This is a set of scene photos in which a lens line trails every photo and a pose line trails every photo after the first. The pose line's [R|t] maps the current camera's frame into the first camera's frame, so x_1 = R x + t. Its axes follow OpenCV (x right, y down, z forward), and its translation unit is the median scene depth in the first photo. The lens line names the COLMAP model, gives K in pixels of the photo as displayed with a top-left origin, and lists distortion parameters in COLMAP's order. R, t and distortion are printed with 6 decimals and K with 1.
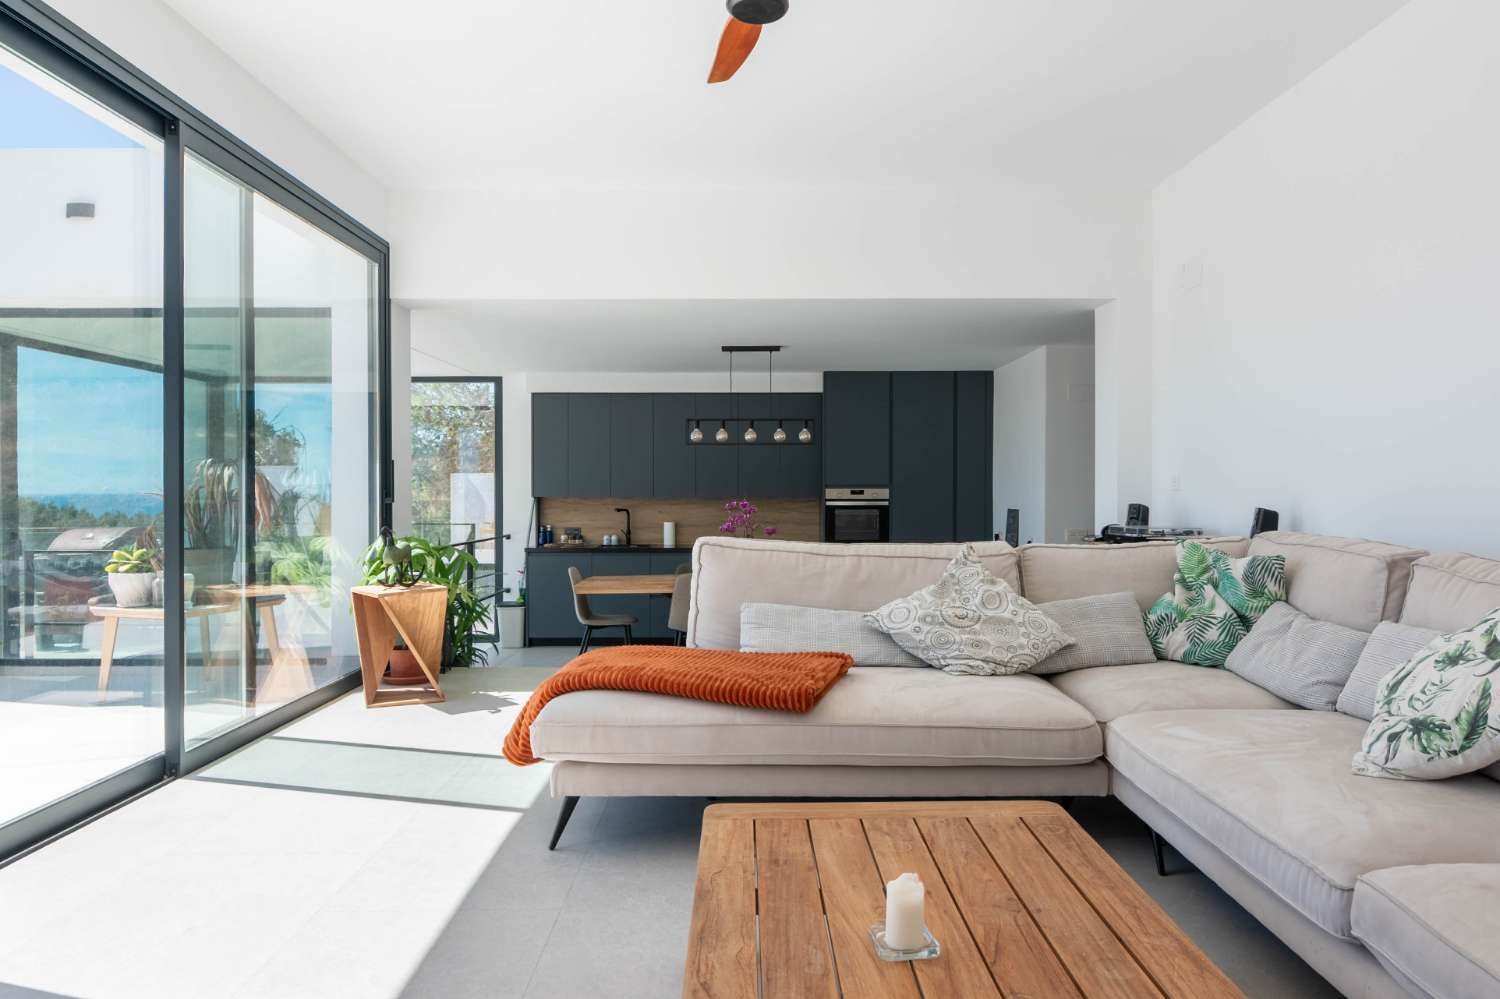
lens RADIAL K [[962.3, 0, 750.0], [0, 962.3, 499.5], [0, 0, 1]] dist [0.022170, -0.057277]
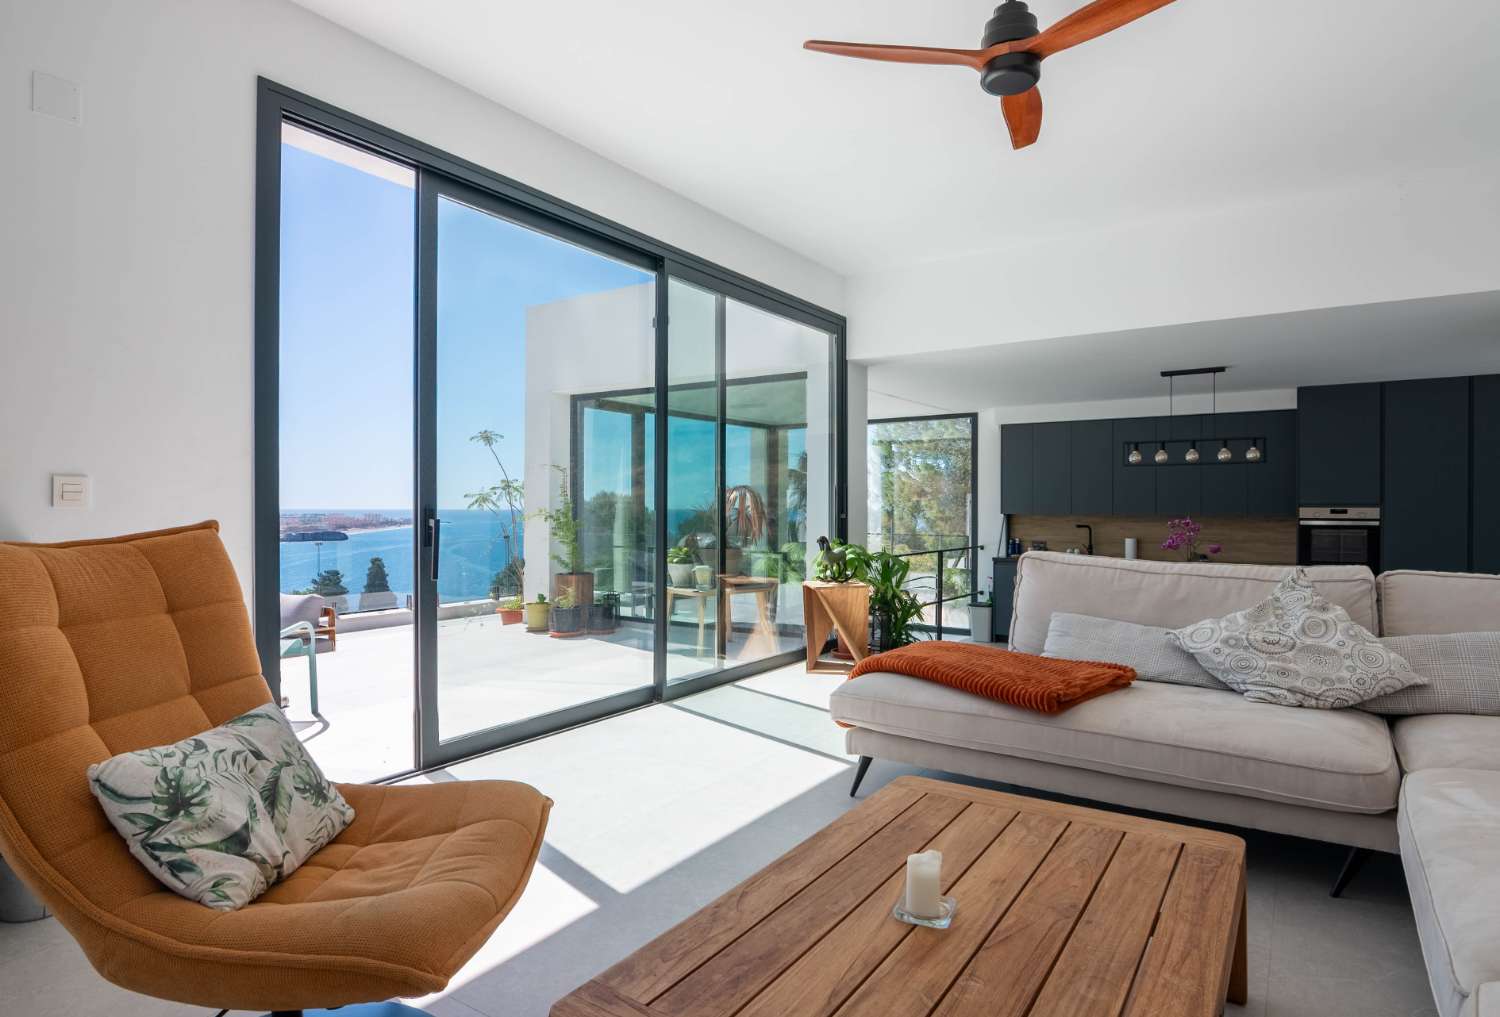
lens RADIAL K [[813.2, 0, 750.0], [0, 813.2, 508.5], [0, 0, 1]] dist [-0.000215, -0.018018]
pose [[0.830708, 0.003084, -0.556700, 0.182402], [-0.007914, 0.999949, -0.006269, -0.001885], [0.556652, 0.009614, 0.830690, 0.030436]]
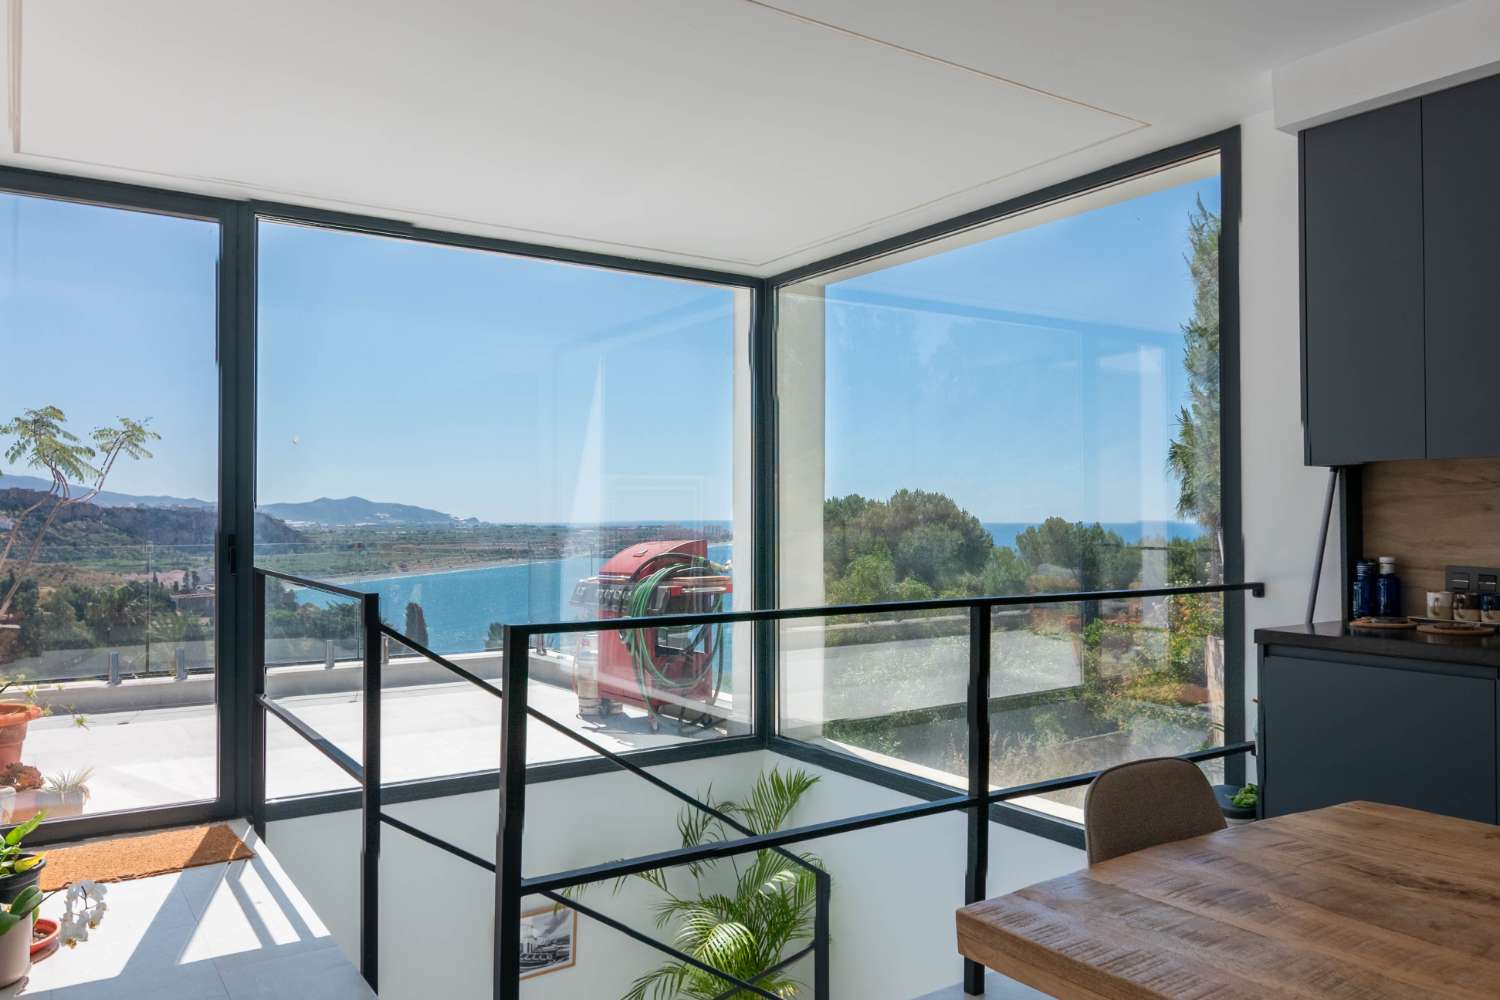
lens RADIAL K [[1079.2, 0, 750.0], [0, 1079.2, 500.0], [0, 0, 1]] dist [-0.004655, -0.009817]
pose [[0.566938, -0.012678, -0.823663, -0.108558], [-0.005792, 0.999796, -0.019375, 0.043747], [0.823740, 0.015755, 0.566748, 1.710021]]
